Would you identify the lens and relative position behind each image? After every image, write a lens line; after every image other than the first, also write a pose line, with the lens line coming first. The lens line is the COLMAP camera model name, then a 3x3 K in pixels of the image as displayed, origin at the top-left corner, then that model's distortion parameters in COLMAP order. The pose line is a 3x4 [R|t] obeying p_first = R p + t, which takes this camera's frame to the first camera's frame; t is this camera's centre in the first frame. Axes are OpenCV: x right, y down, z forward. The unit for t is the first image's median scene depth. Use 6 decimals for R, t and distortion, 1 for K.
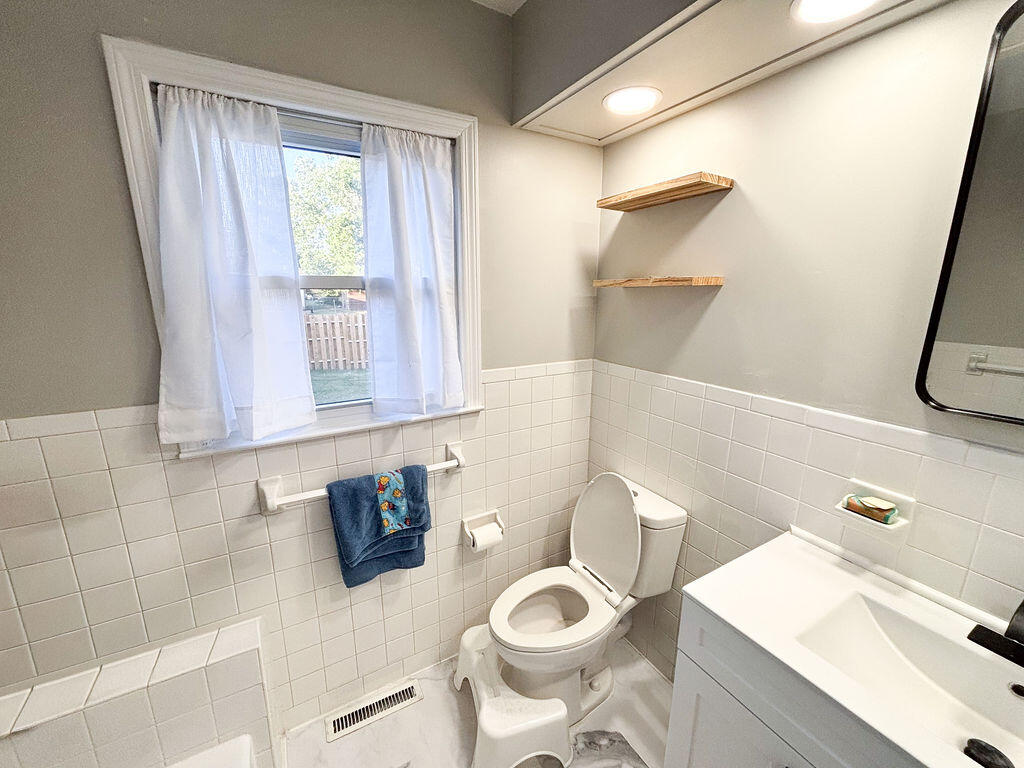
lens RADIAL K [[411.1, 0, 511.8], [0, 411.1, 385.5], [0, 0, 1]] dist [-0.007728, 0.003516]
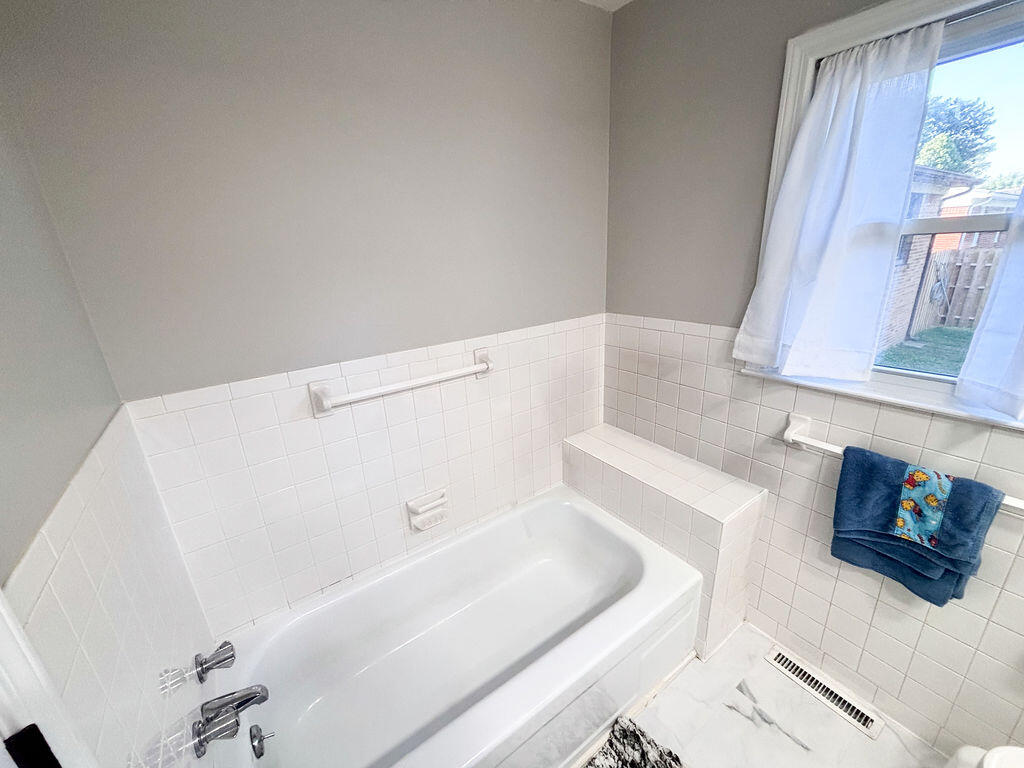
lens RADIAL K [[411.1, 0, 511.8], [0, 411.1, 385.5], [0, 0, 1]] dist [-0.007728, 0.003516]
pose [[0.098722, 0.314998, -0.943944, 0.327416], [-0.178416, 0.938810, 0.294625, -0.033895], [0.978990, 0.139328, 0.148882, 0.063380]]
